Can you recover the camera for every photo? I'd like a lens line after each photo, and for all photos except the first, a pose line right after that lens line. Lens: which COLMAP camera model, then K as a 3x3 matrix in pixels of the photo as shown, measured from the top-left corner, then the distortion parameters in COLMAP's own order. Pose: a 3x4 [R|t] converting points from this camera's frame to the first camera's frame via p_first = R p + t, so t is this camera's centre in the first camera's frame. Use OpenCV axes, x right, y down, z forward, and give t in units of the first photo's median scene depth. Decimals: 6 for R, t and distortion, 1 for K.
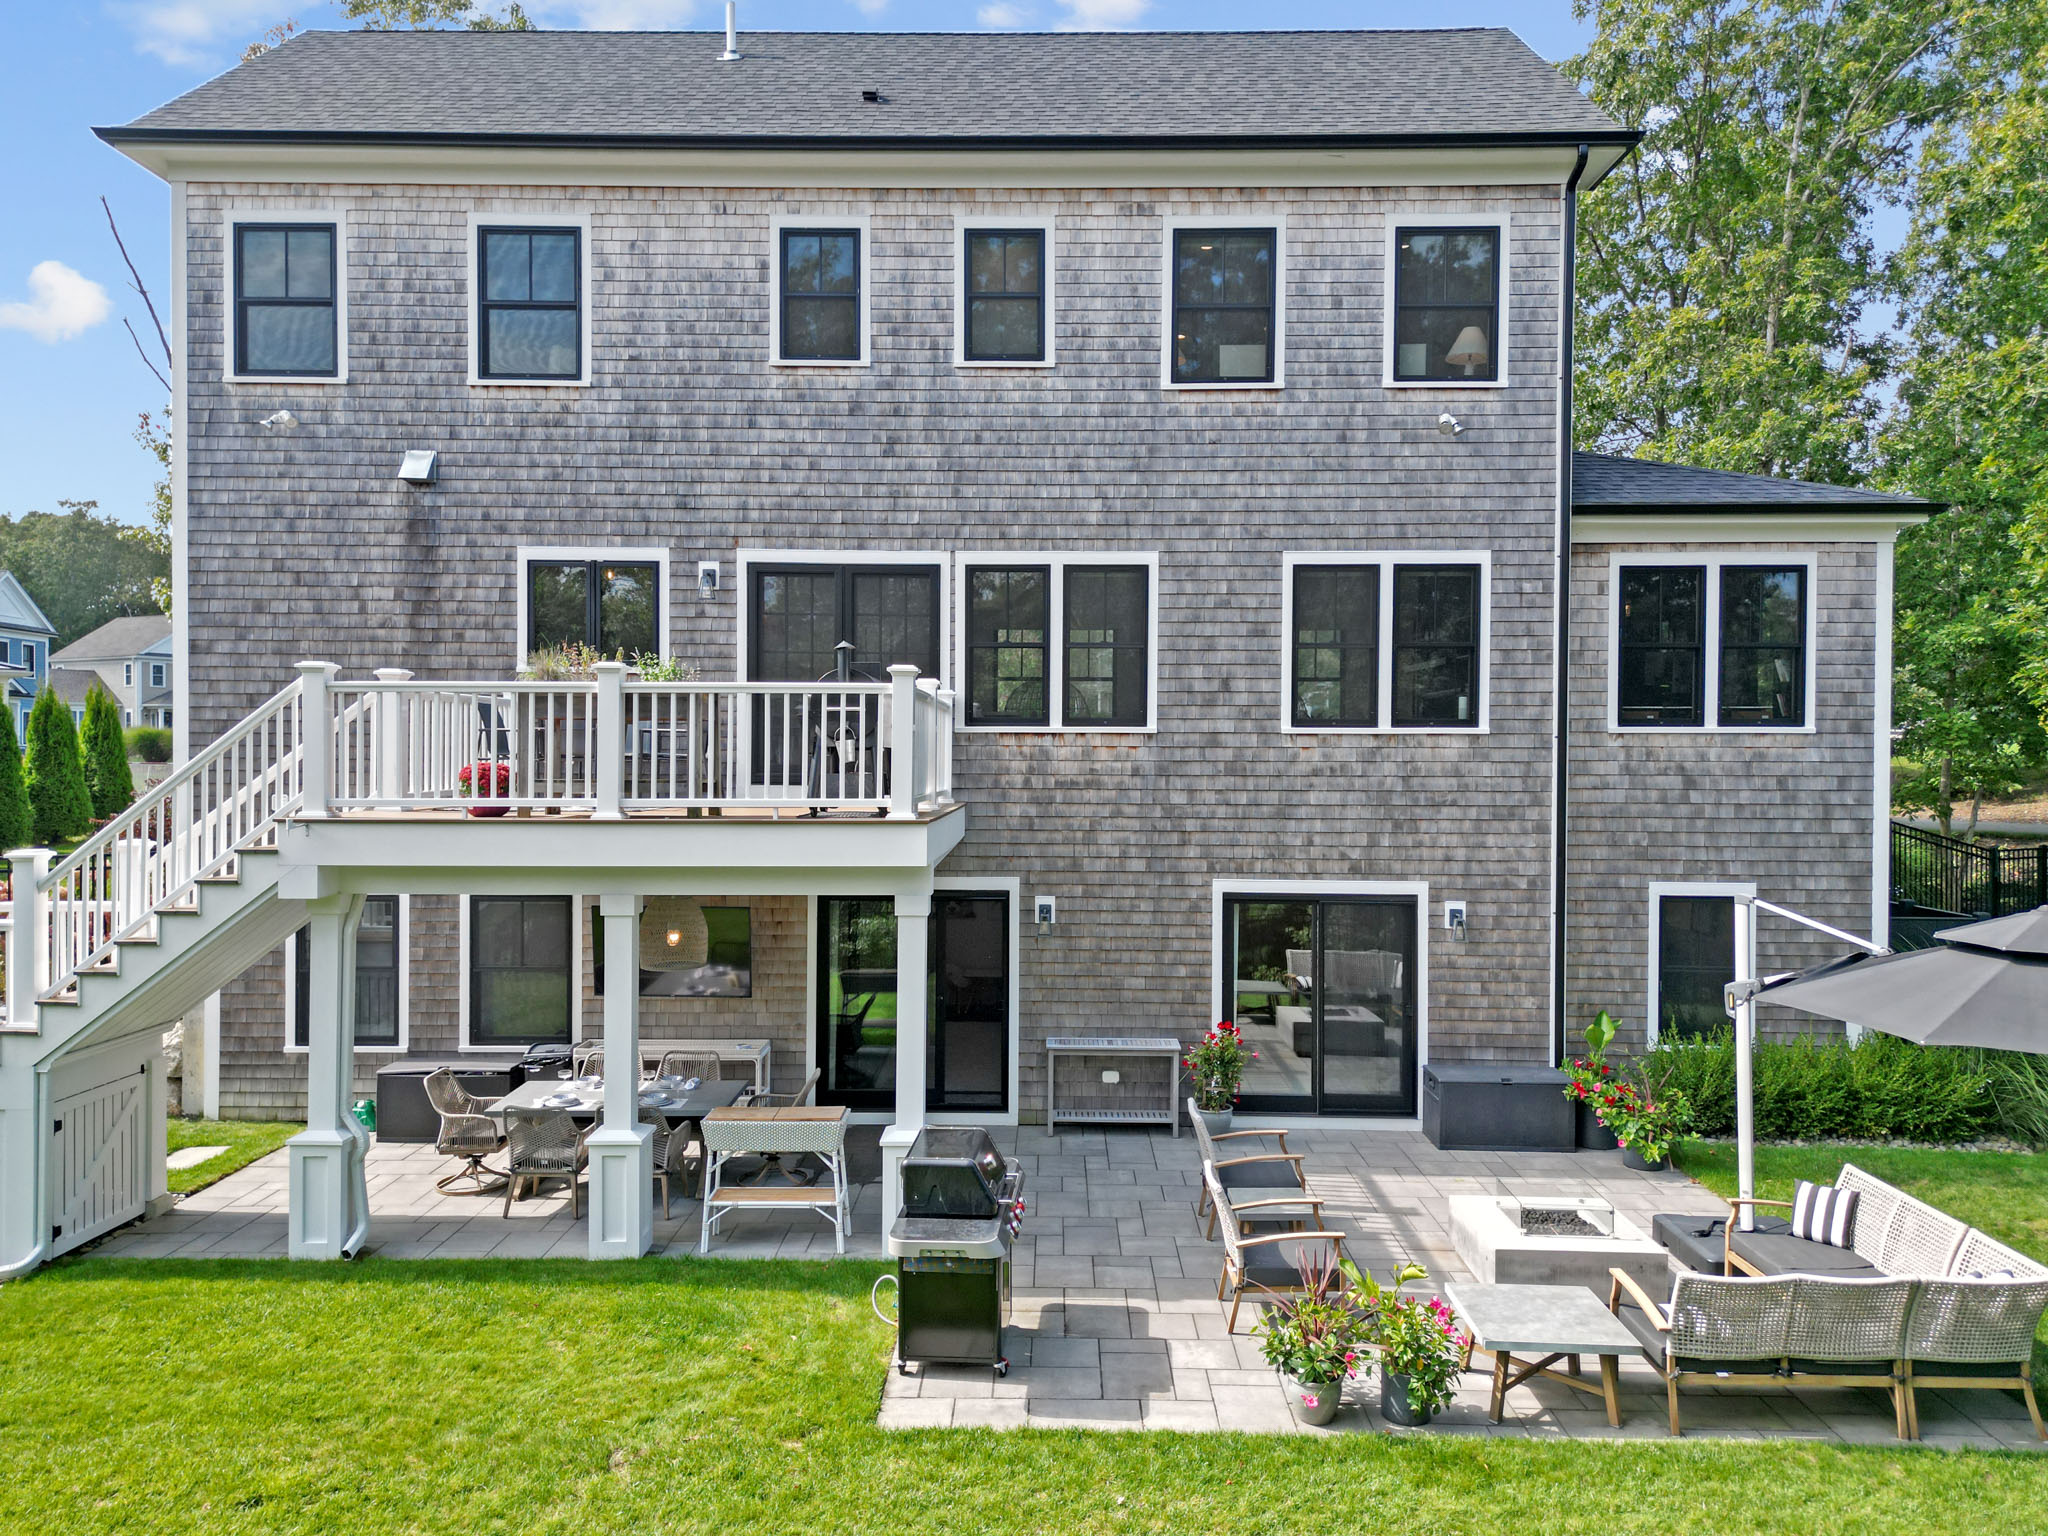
lens RADIAL K [[1413.7, 0, 1025.8], [0, 1413.7, 751.7], [0, 0, 1]] dist [0.010276, -0.005728]
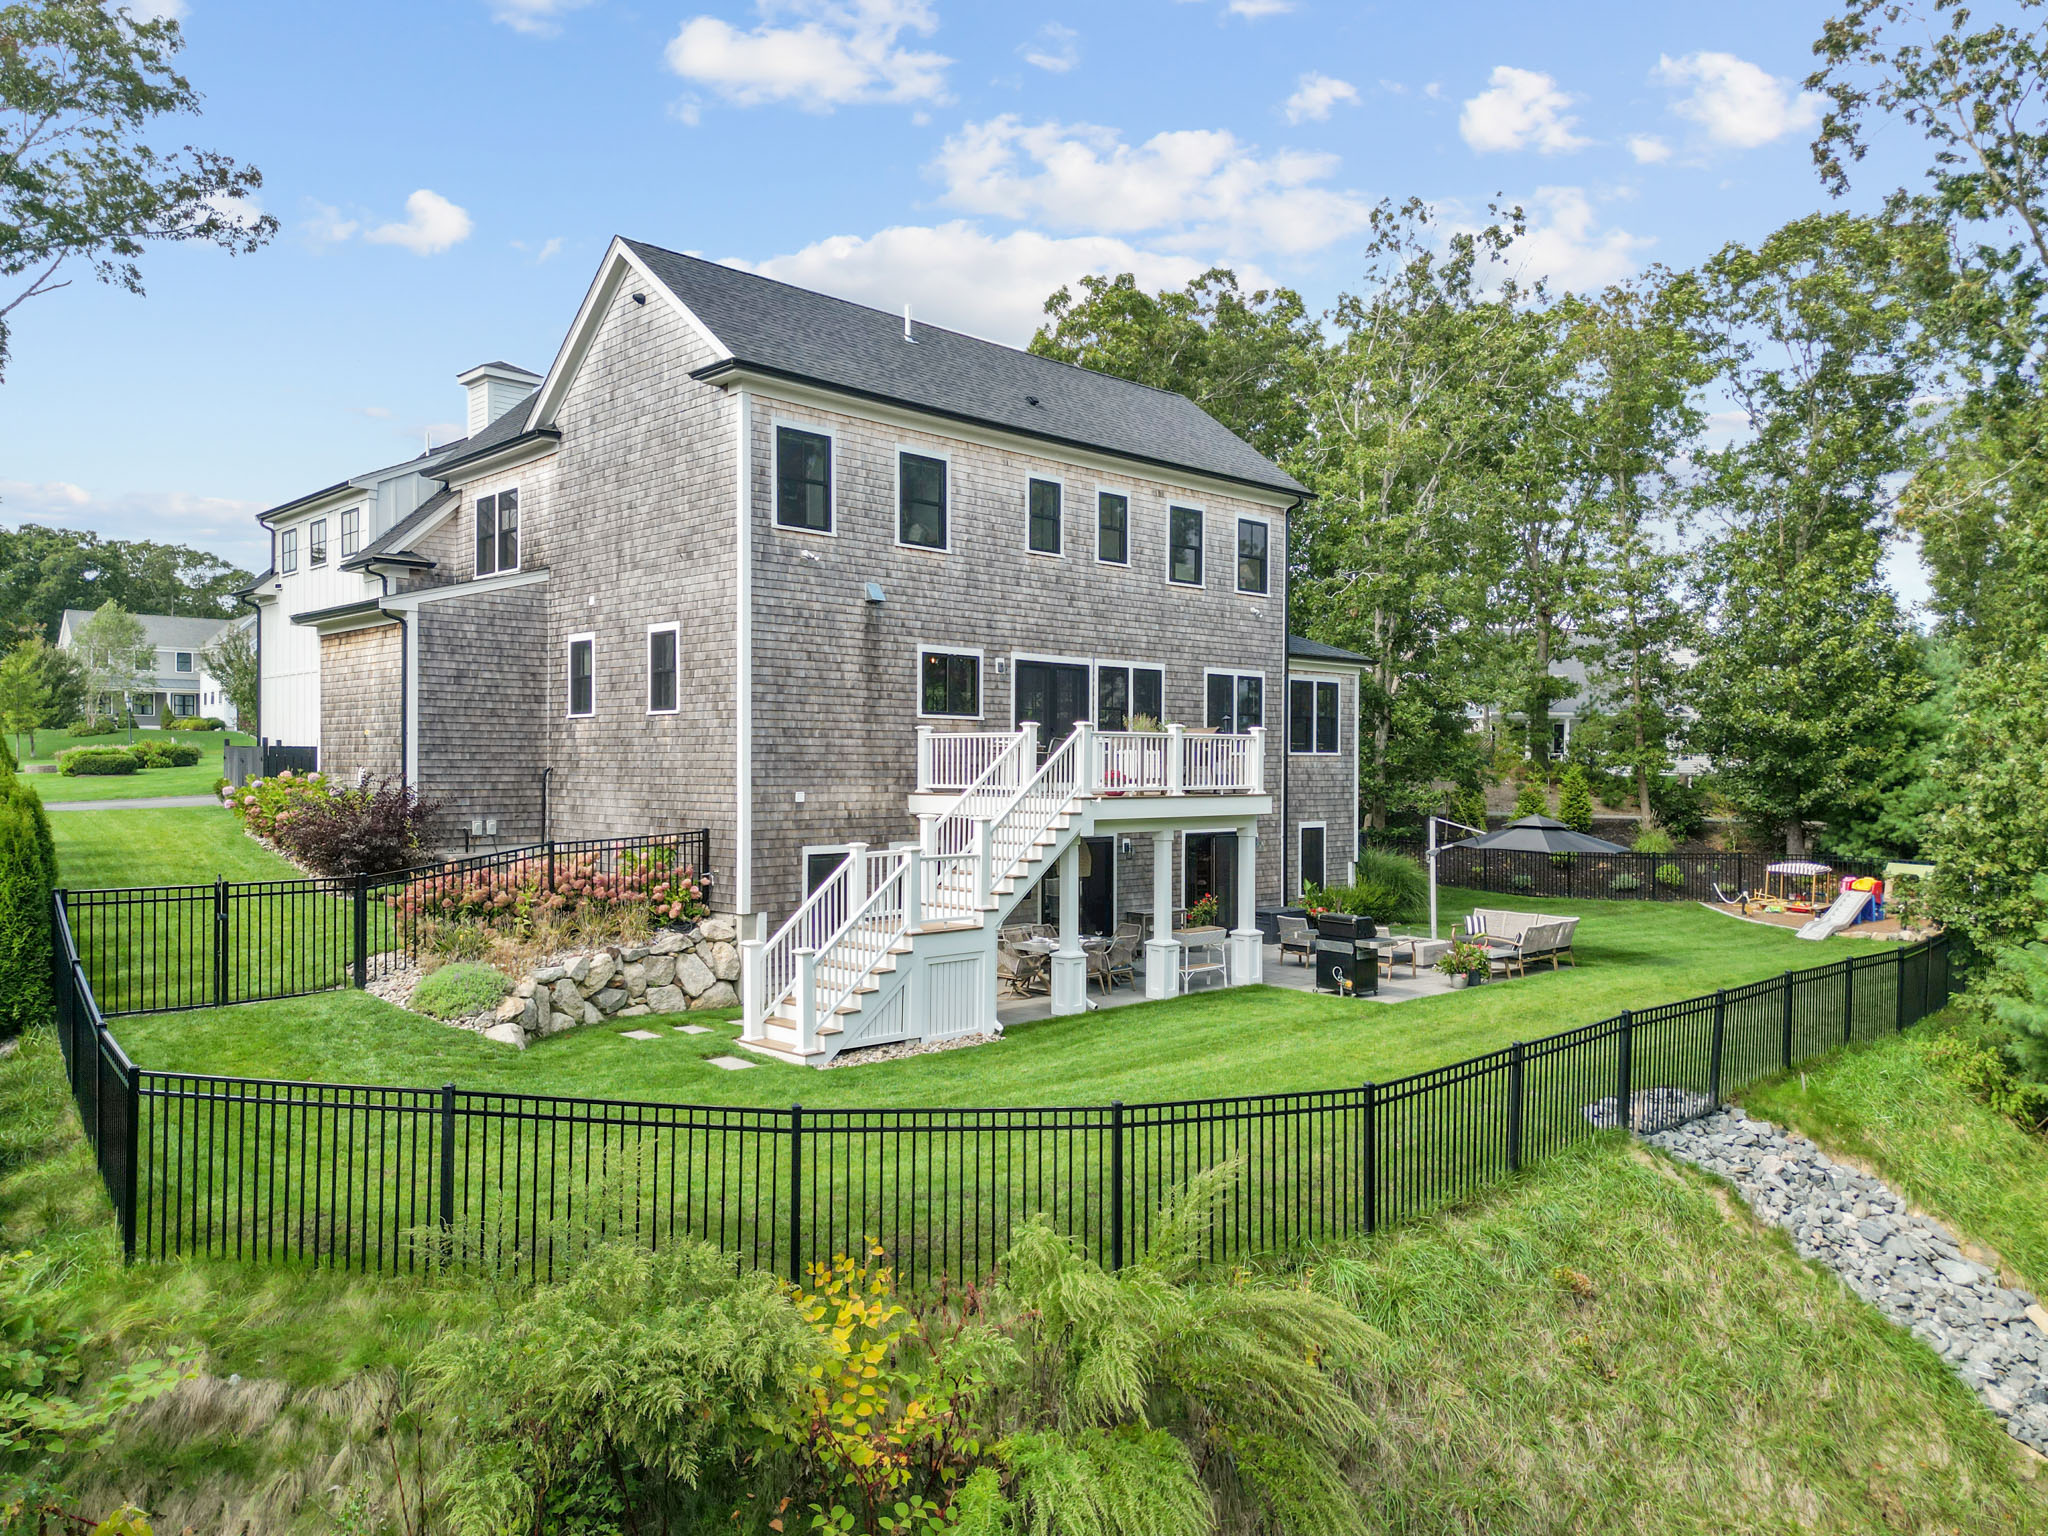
lens RADIAL K [[1413.7, 0, 1033.8], [0, 1413.7, 769.3], [0, 0, 1]] dist [0.010276, -0.005728]
pose [[0.720114, -0.003972, 0.693844, -1.433720], [0.004887, 0.999988, 0.000652, 0.005021], [-0.693838, 0.002922, 0.720125, -0.315112]]
